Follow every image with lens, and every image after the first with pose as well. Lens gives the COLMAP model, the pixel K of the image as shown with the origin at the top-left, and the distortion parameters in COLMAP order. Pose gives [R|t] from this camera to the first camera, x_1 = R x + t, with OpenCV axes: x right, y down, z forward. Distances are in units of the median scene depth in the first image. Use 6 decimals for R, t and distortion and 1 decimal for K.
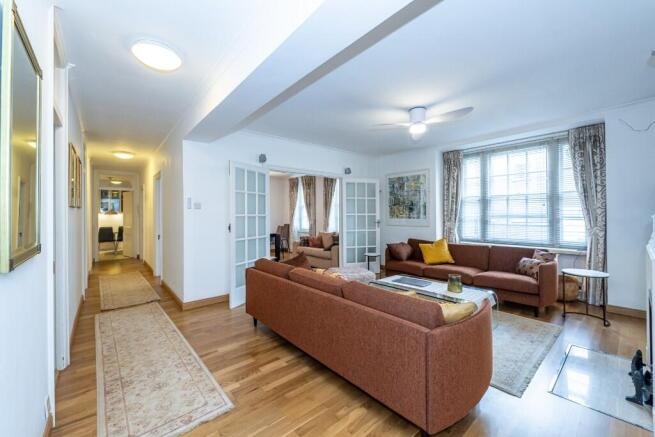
lens RADIAL K [[265.3, 0, 326.5], [0, 265.3, 216.9], [0, 0, 1]] dist [-0.000773, -0.000064]
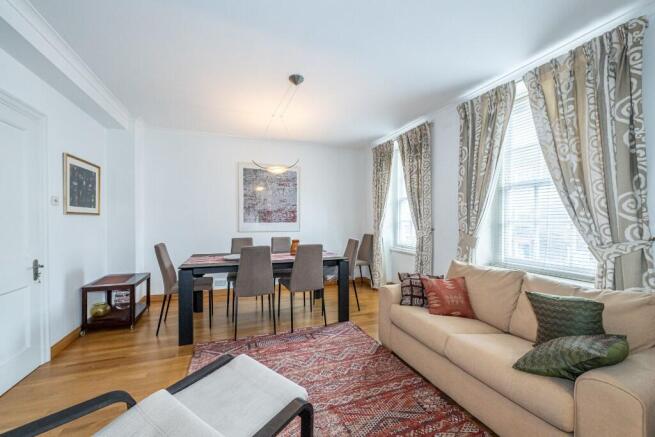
lens RADIAL K [[265.3, 0, 327.6], [0, 265.3, 220.7], [0, 0, 1]] dist [-0.000773, -0.000064]
pose [[0.948875, 0.005666, -0.315601, -0.064989], [-0.004831, 0.999982, 0.003428, -0.001513], [0.315614, -0.001728, 0.948886, 0.510905]]
